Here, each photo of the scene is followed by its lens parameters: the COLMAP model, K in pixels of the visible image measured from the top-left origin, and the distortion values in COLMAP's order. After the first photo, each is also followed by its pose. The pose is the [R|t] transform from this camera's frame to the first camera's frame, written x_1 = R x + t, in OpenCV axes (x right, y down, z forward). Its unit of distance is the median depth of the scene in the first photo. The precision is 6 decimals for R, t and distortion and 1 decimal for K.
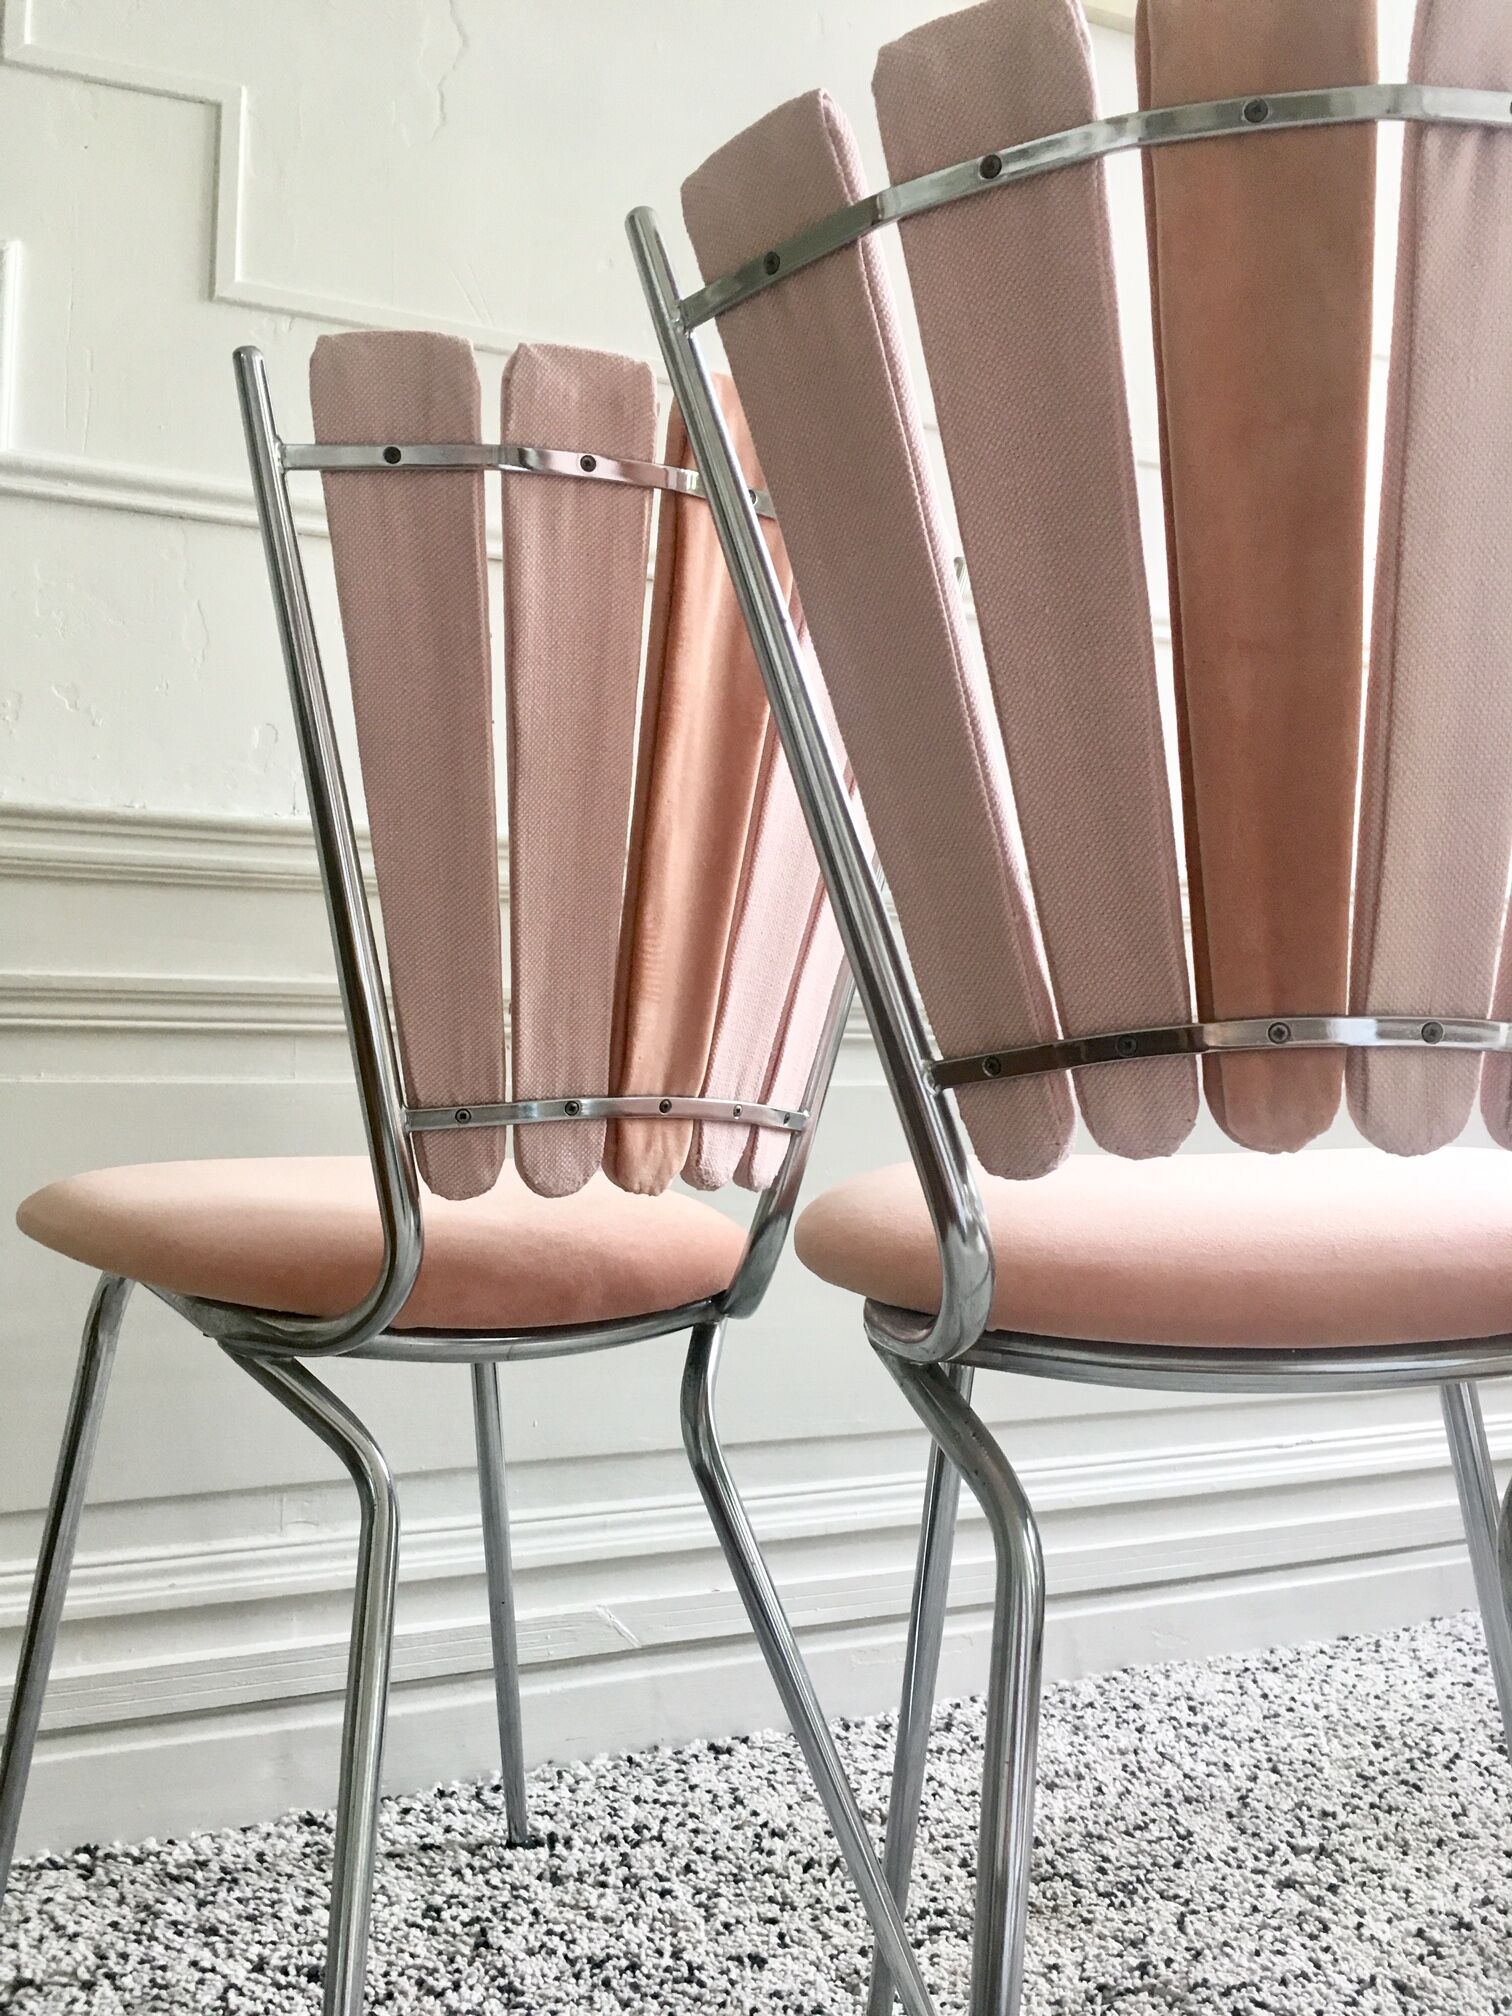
lens RADIAL K [[1724.8, 0, 755.4], [0, 1724.8, 992.5], [0, 0, 1]] dist [0.076873, -0.102859]
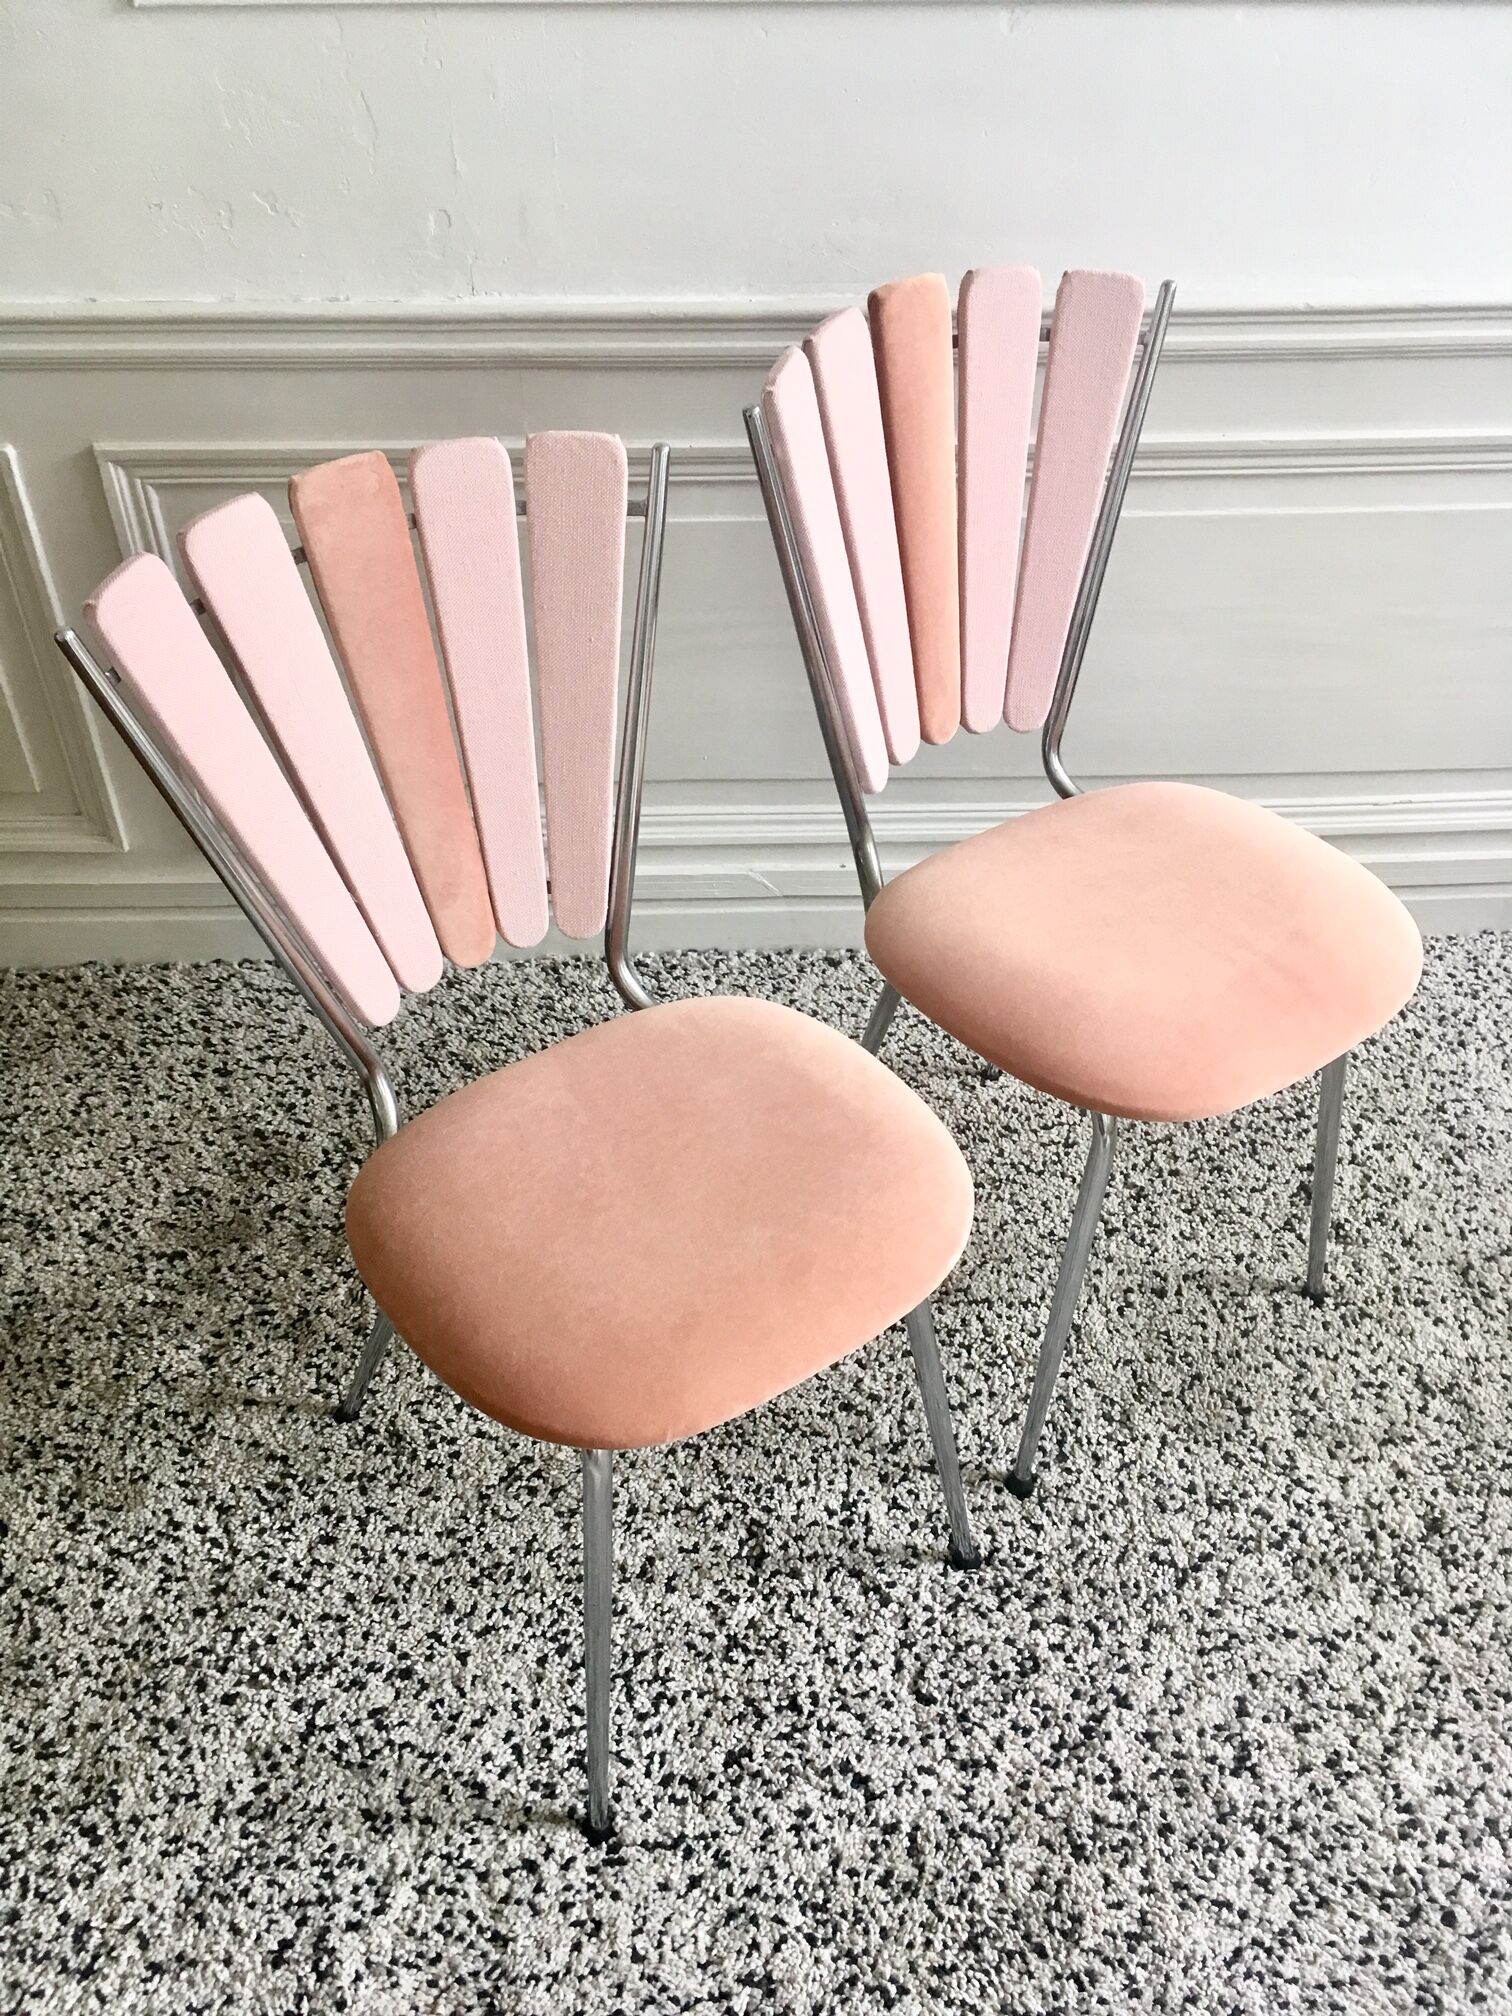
lens RADIAL K [[1724.8, 0, 750.4], [0, 1724.8, 1005.8], [0, 0, 1]] dist [0.076873, -0.102859]
pose [[0.929177, 0.257602, -0.265089, 0.362109], [0.021596, 0.678104, 0.734649, -0.706477], [0.369005, -0.688343, 0.624515, 0.058901]]
